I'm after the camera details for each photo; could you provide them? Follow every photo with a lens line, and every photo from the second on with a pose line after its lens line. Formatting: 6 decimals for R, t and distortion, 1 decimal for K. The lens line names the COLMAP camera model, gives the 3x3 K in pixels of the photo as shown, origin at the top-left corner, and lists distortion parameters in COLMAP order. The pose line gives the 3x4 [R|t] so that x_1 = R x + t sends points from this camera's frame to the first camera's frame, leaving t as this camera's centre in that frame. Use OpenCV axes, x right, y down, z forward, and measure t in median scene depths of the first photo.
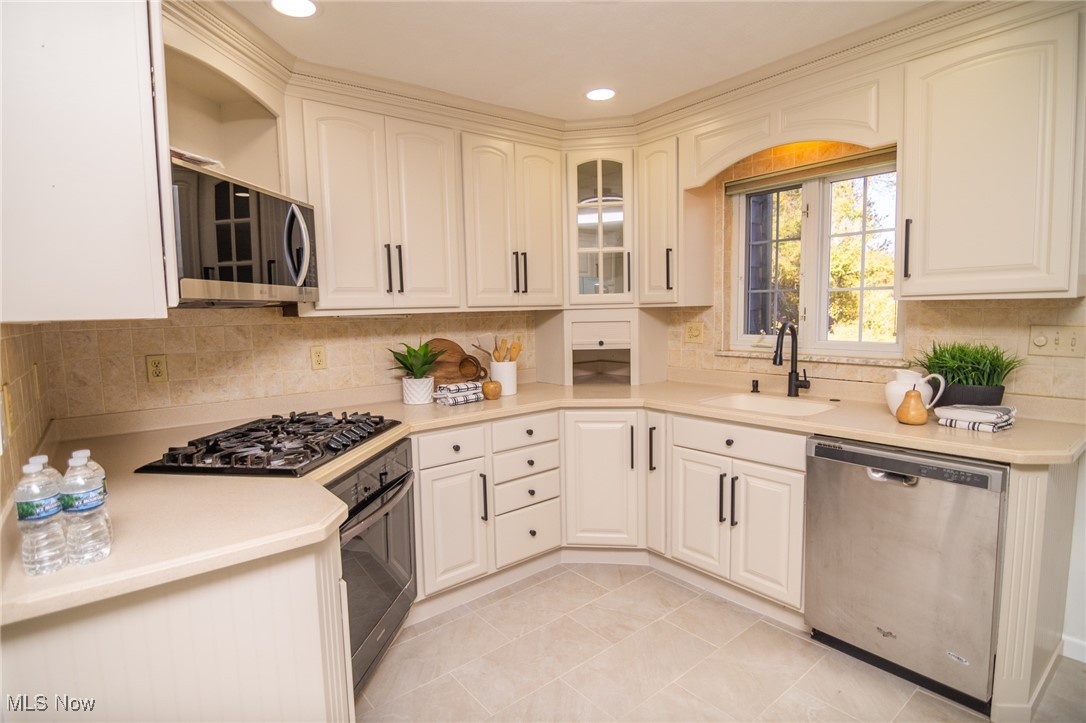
lens RADIAL K [[579.1, 0, 543.0], [0, 579.1, 361.5], [0, 0, 1]] dist [-0.018781, -0.000335]
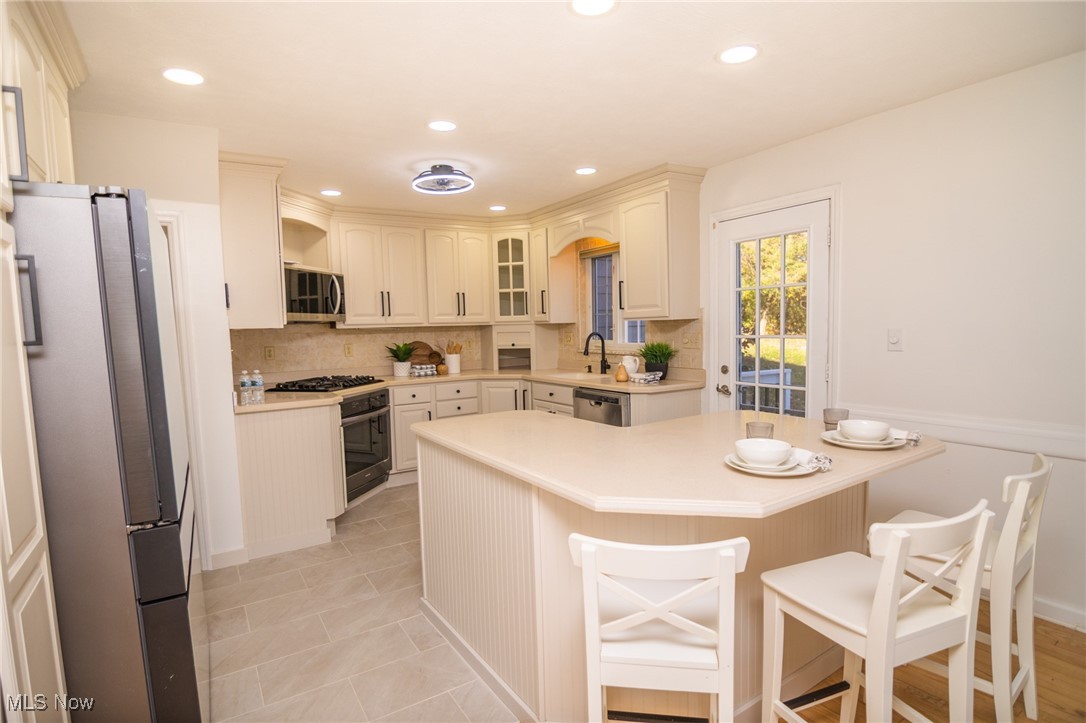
lens RADIAL K [[557.0, 0, 540.6], [0, 557.0, 366.9], [0, 0, 1]] dist [-0.019458, -0.000321]
pose [[0.994967, 0.008926, -0.099810, 0.399801], [-0.010307, 0.999858, -0.013334, 0.062692], [0.099676, 0.014295, 0.994917, -0.713801]]
